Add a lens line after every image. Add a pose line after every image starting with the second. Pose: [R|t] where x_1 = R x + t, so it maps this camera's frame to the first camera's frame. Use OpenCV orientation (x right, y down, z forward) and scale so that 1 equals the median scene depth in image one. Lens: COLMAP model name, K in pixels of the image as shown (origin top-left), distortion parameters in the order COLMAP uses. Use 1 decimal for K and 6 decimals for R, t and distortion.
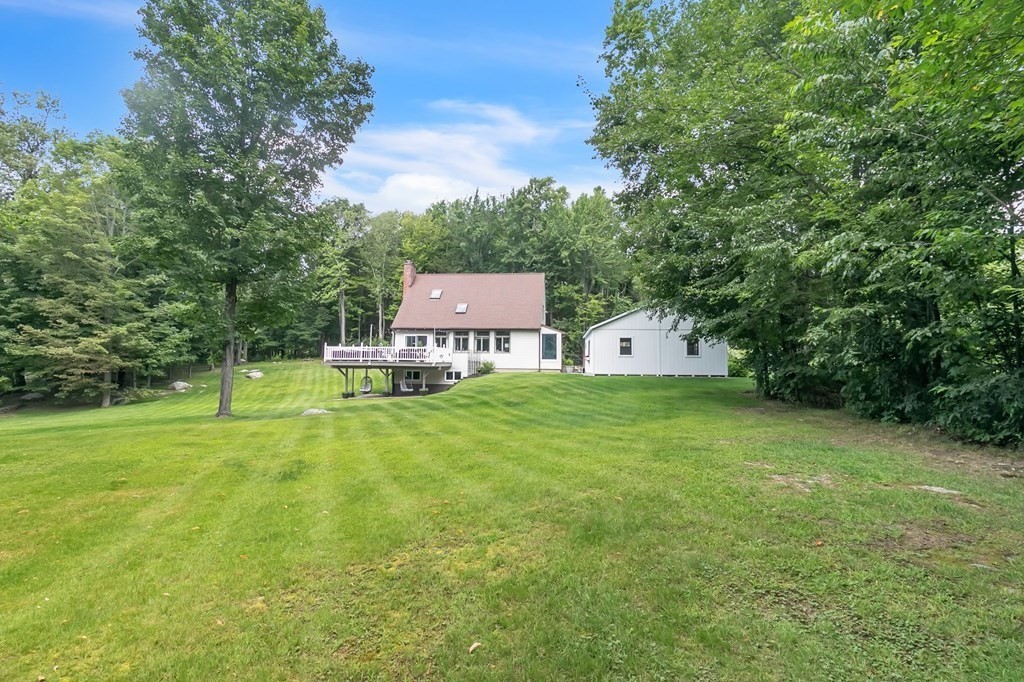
lens RADIAL K [[489.7, 0, 511.8], [0, 489.7, 341.8], [0, 0, 1]] dist [0.001551, 0.001296]
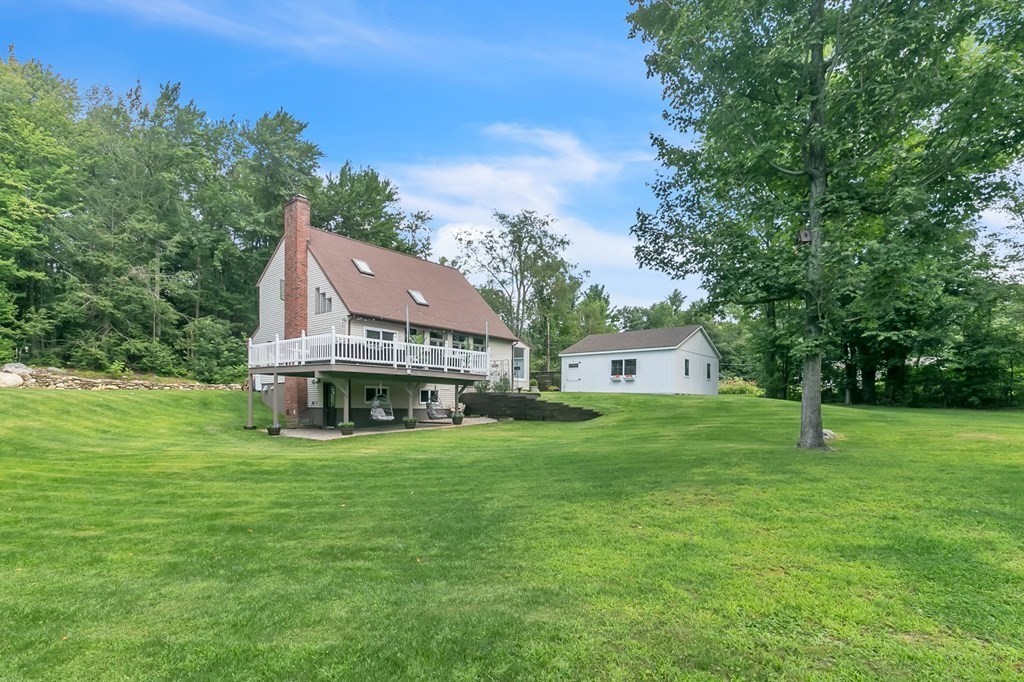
lens RADIAL K [[487.6, 0, 503.9], [0, 487.6, 405.5], [0, 0, 1]] dist [0.005903, 0.000673]
pose [[0.569335, -0.017505, 0.821919, -0.611653], [-0.055669, 0.996658, 0.059787, 0.031078], [-0.820219, -0.079794, 0.566457, 0.524094]]
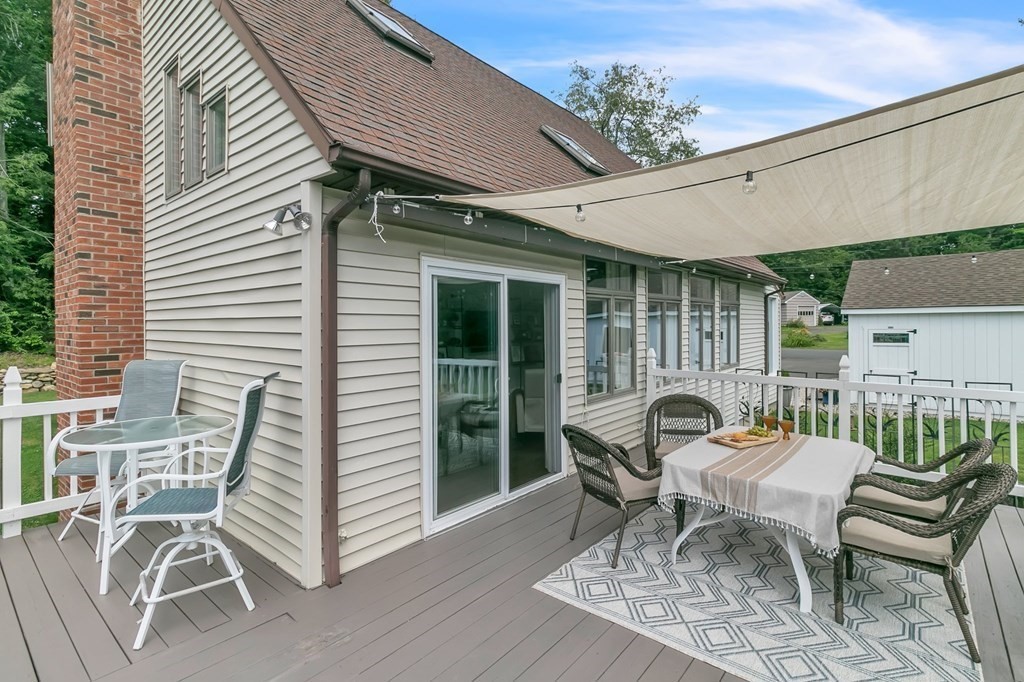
lens RADIAL K [[489.7, 0, 510.1], [0, 489.7, 321.2], [0, 0, 1]] dist [0.001551, 0.001296]
pose [[0.561093, -0.019624, 0.827520, -0.291784], [-0.038873, 0.997991, 0.050024, -0.012439], [-0.826840, -0.060236, 0.559203, 0.936204]]
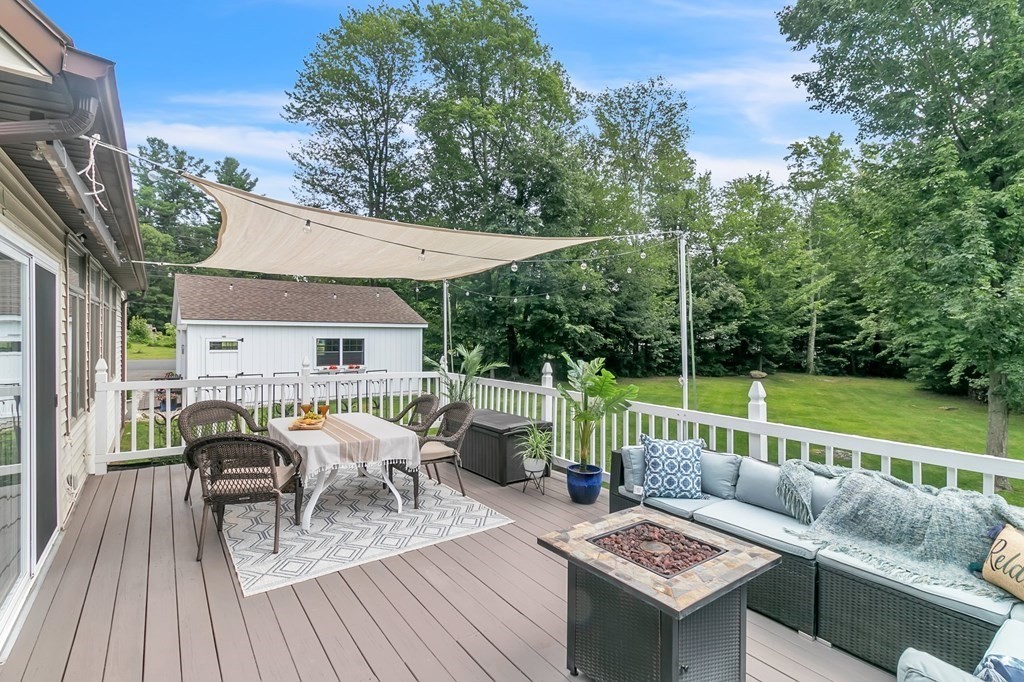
lens RADIAL K [[489.7, 0, 513.3], [0, 489.7, 337.9], [0, 0, 1]] dist [0.001551, 0.001296]
pose [[-0.672878, -0.030845, 0.739110, -0.311369], [-0.070436, 0.997262, -0.022506, -0.007658], [-0.736392, -0.067203, -0.673209, 1.003064]]
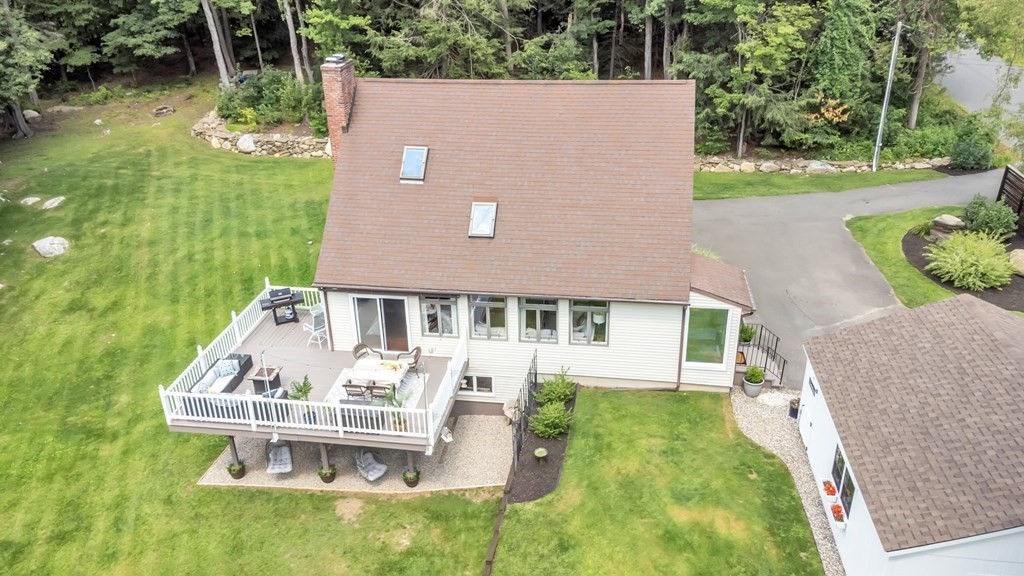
lens RADIAL K [[771.0, 0, 515.8], [0, 771.0, 289.4], [0, 0, 1]] dist [0.047757, -0.006612]
pose [[0.998445, -0.016171, -0.053357, -0.045114], [0.040920, 0.862558, 0.504301, -0.344151], [0.037869, -0.505700, 0.861878, 0.454444]]
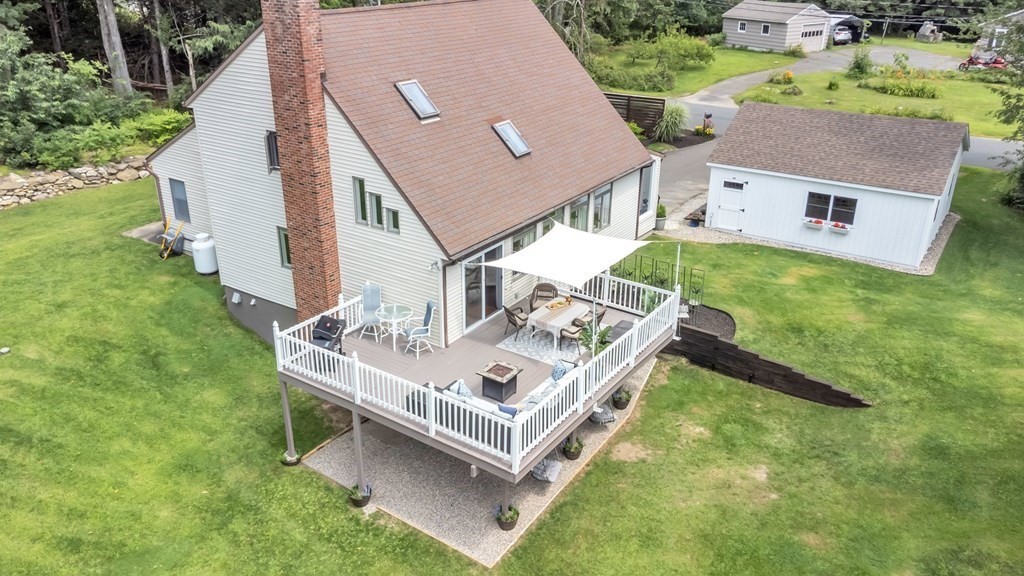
lens RADIAL K [[774.8, 0, 509.3], [0, 774.8, 284.3], [0, 0, 1]] dist [0.057174, -0.009135]
pose [[0.470580, -0.363202, 0.804139, -0.631197], [-0.058446, 0.896521, 0.439130, -0.236799], [-0.880420, -0.253644, 0.400657, 0.764666]]
